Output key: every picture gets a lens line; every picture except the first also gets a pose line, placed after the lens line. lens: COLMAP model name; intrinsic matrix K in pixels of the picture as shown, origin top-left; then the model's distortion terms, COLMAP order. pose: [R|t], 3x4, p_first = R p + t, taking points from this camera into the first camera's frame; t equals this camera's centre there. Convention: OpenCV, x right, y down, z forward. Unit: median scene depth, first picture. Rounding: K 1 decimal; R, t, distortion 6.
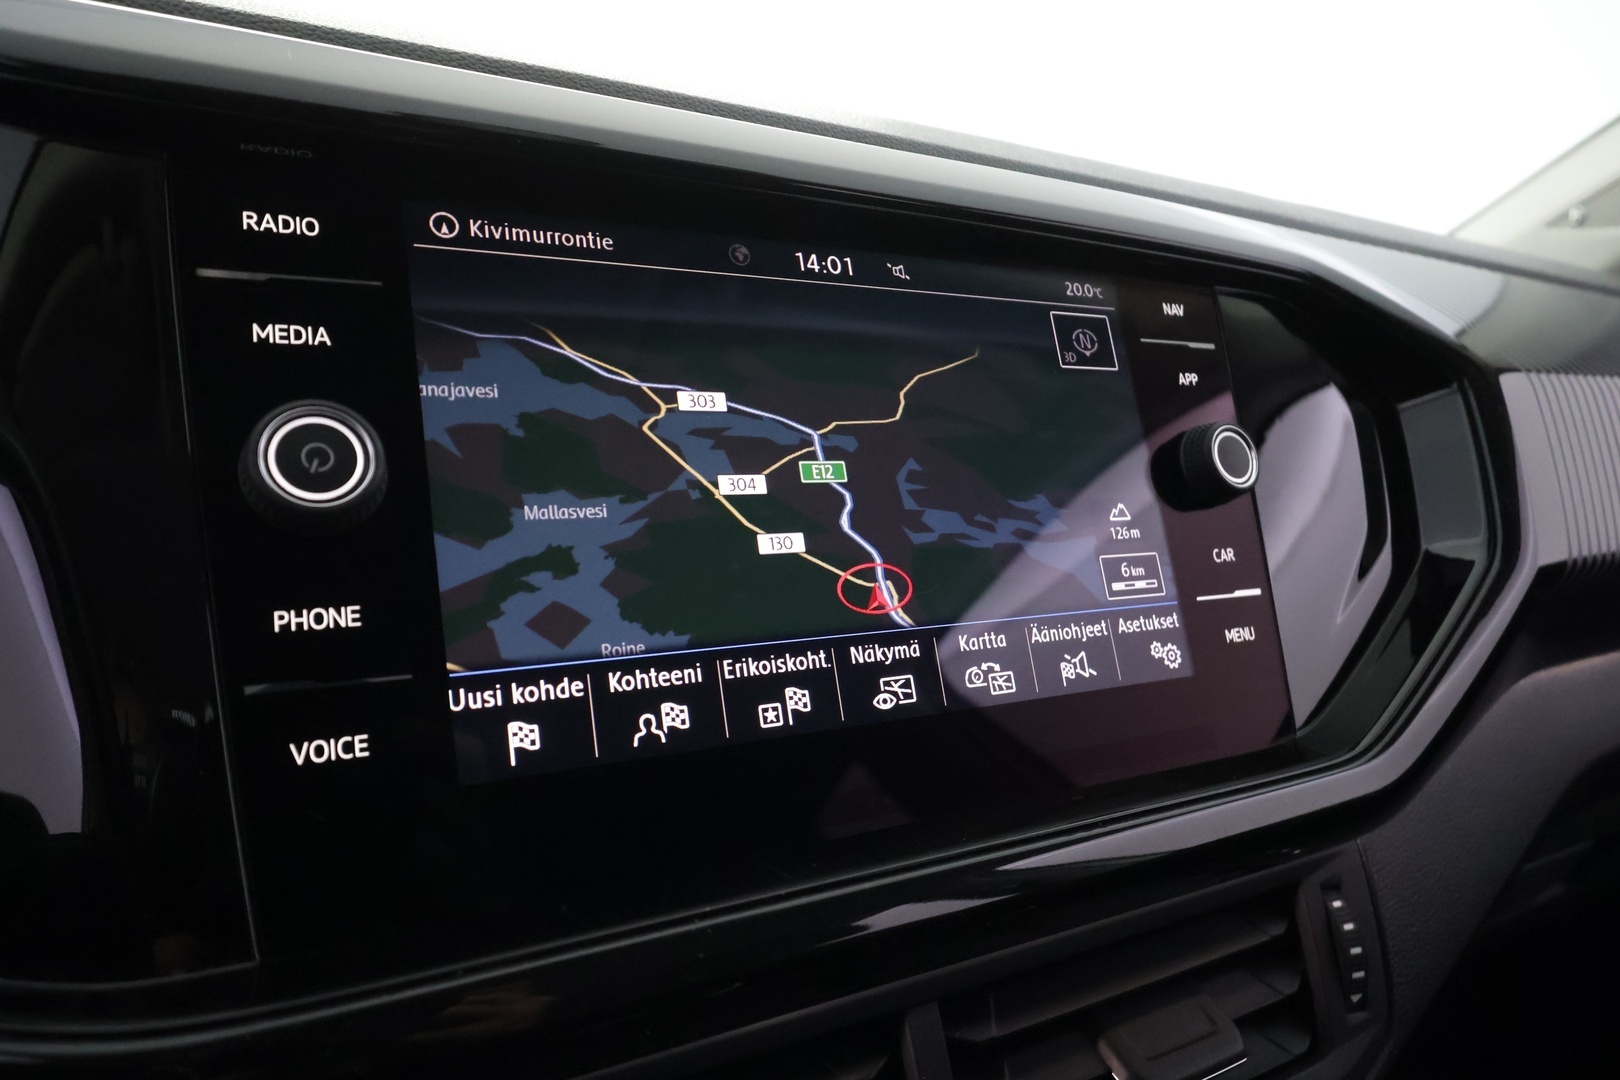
lens RADIAL K [[1044.7, 0, 774.3], [0, 1044.7, 588.1], [0, 0, 1]] dist [0.004178, 0.005071]
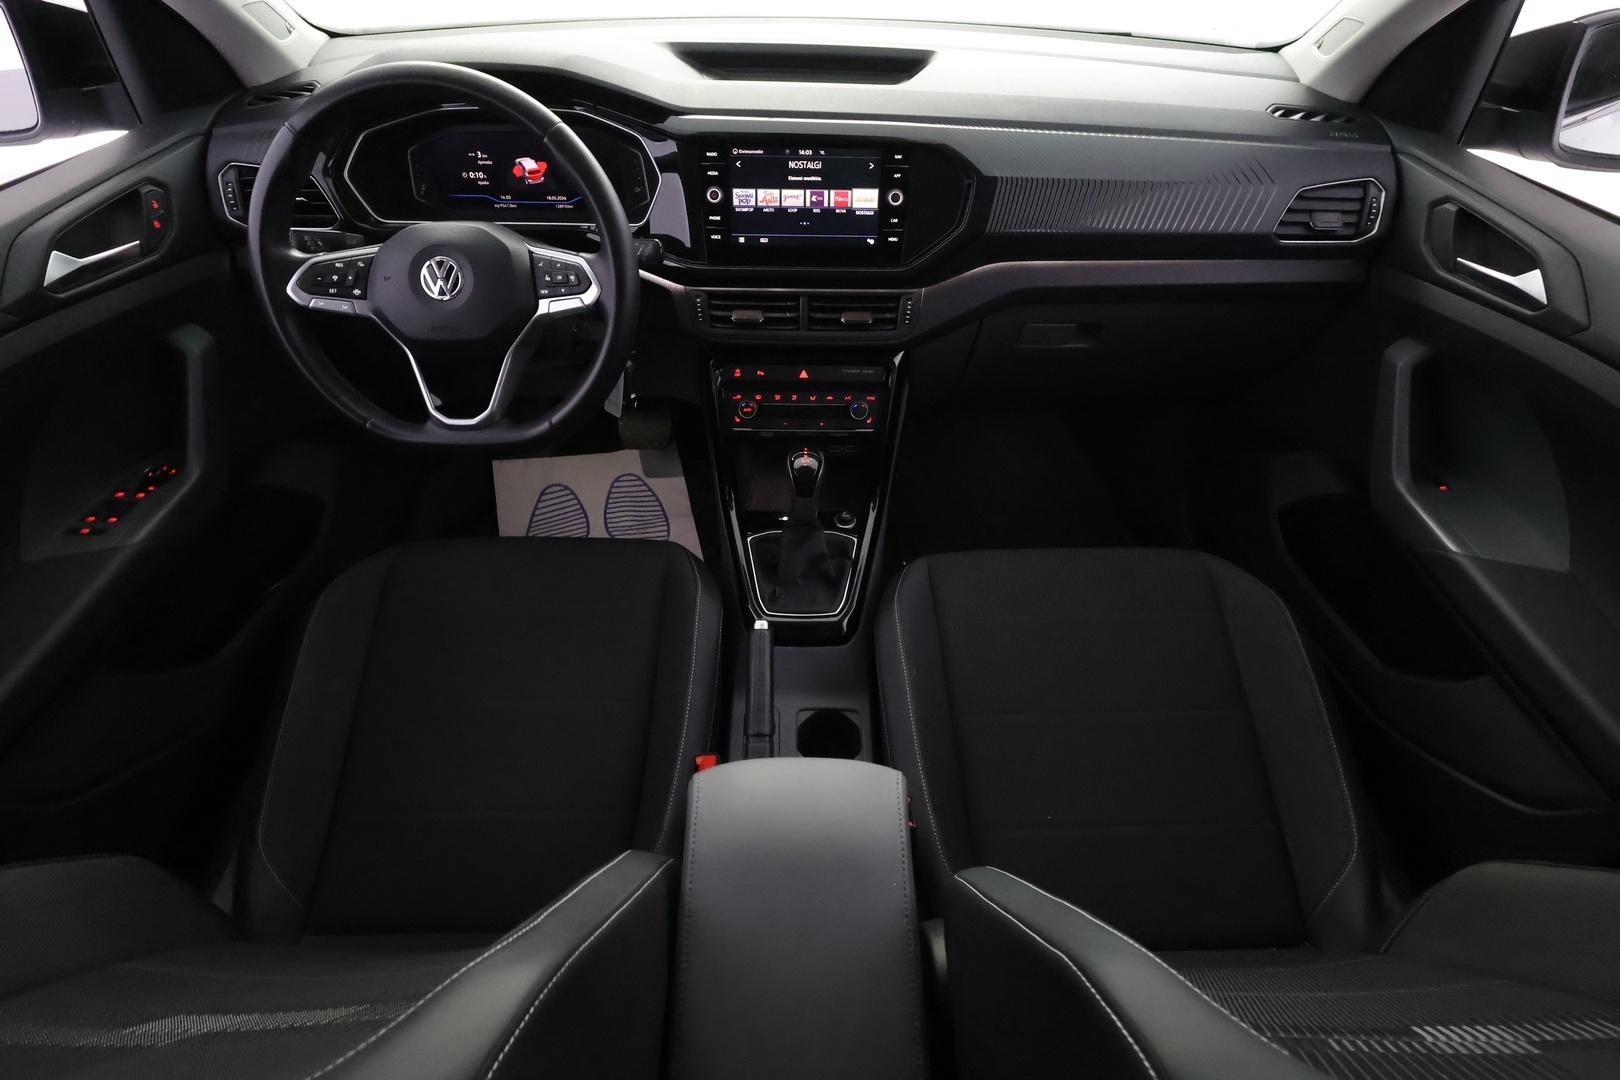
lens RADIAL K [[796.8, 0, 806.6], [0, 796.8, 538.8], [0, 0, 1]] dist [0.000640, 0.000816]
pose [[0.883022, 0.280452, -0.376323, 1.874675], [-0.073089, 0.874217, 0.480003, -0.482865], [0.463605, -0.396348, 0.792451, -2.624186]]
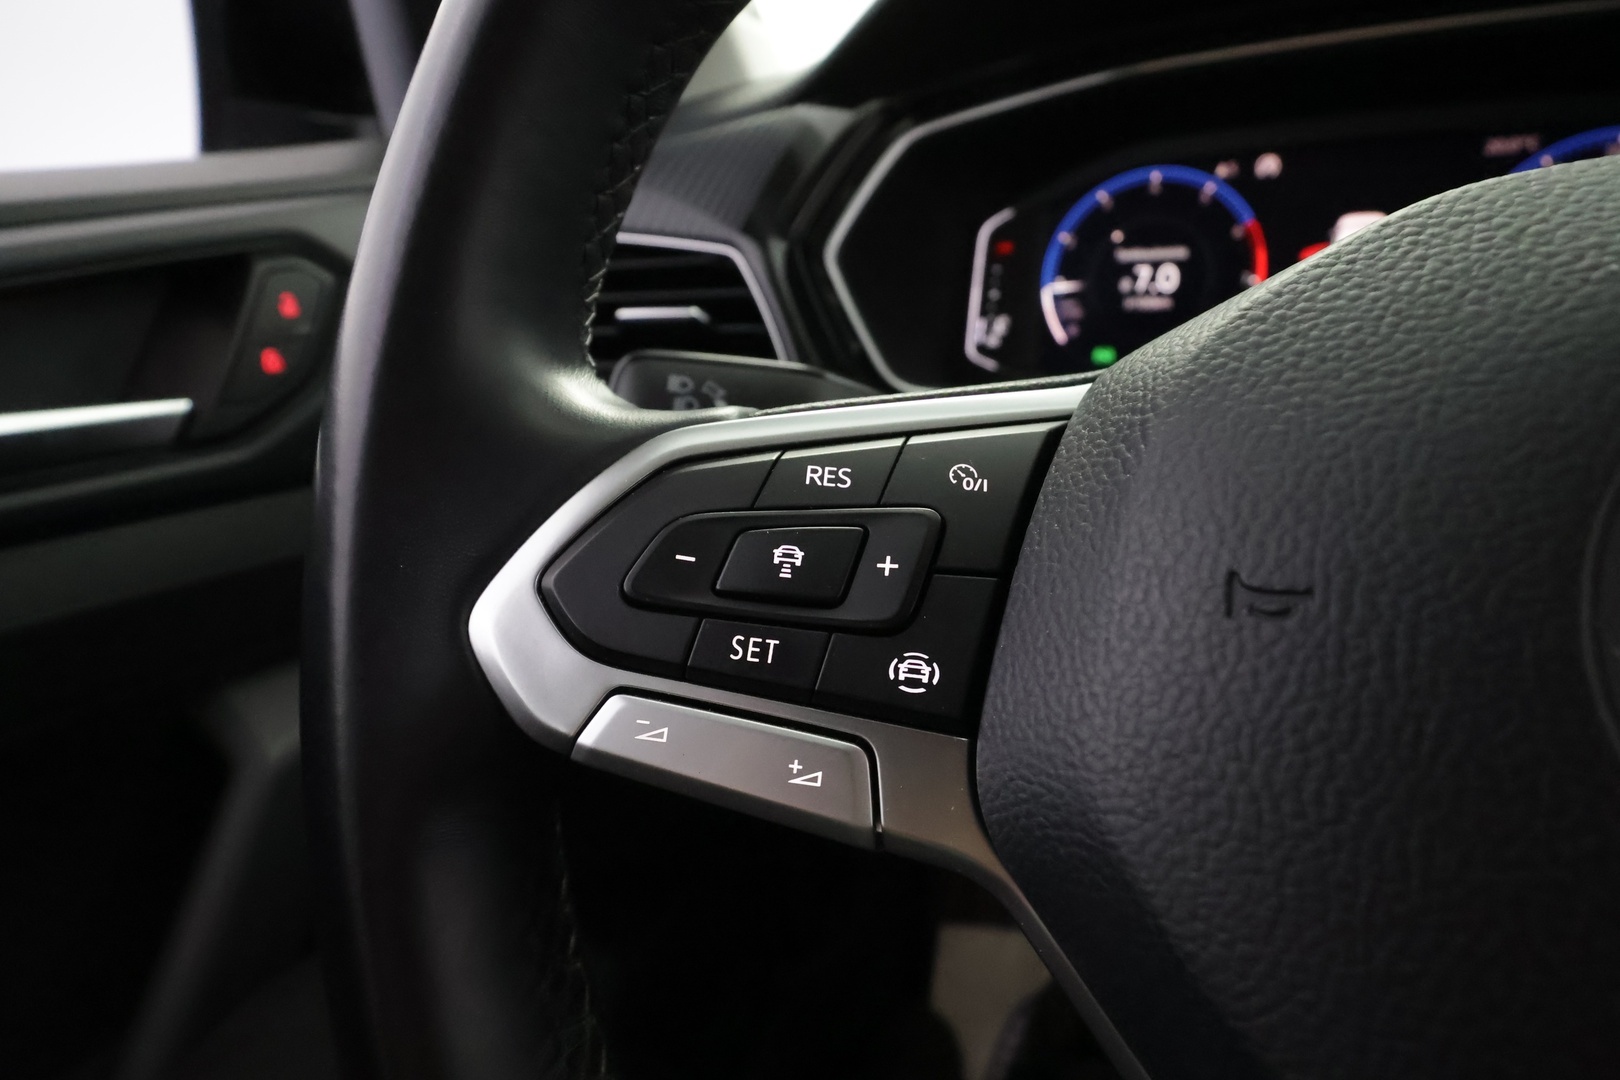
lens RADIAL K [[857.0, 0, 800.2], [0, 857.0, 540.8], [0, 0, 1]] dist [-0.017905, 0.000219]
pose [[0.626559, 0.182517, -0.757701, -0.833489], [-0.061656, 0.980753, 0.185262, 0.153556], [0.776931, -0.069360, 0.625753, -0.903237]]
